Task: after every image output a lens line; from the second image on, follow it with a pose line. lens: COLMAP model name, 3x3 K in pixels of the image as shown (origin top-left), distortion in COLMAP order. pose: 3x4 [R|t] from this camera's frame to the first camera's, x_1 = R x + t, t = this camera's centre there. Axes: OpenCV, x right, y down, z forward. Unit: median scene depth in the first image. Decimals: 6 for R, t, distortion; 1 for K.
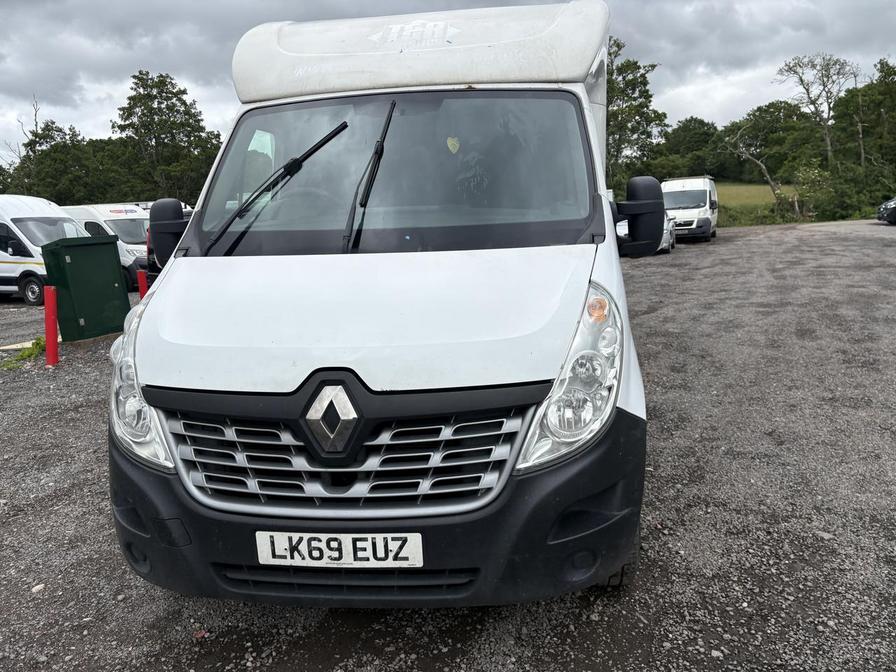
lens RADIAL K [[680.8, 0, 462.8], [0, 680.8, 313.4], [0, 0, 1]] dist [0.051159, -0.069706]
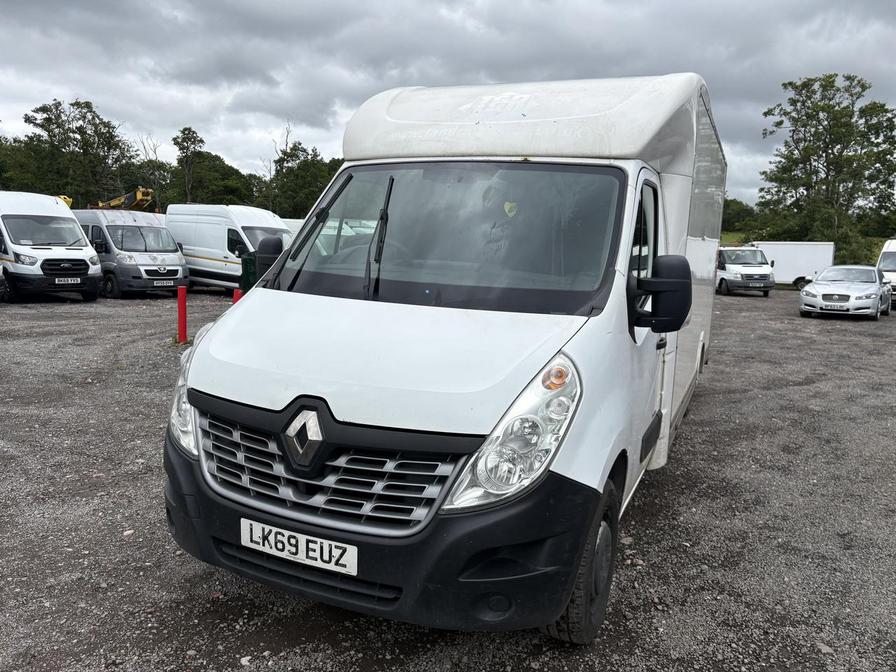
lens RADIAL K [[680.8, 0, 462.8], [0, 680.8, 313.4], [0, 0, 1]] dist [0.051159, -0.069706]
pose [[0.951942, 0.115371, -0.283717, 0.388640], [-0.127208, 0.991596, -0.023590, -0.071020], [0.278611, 0.058547, 0.958618, -0.101596]]
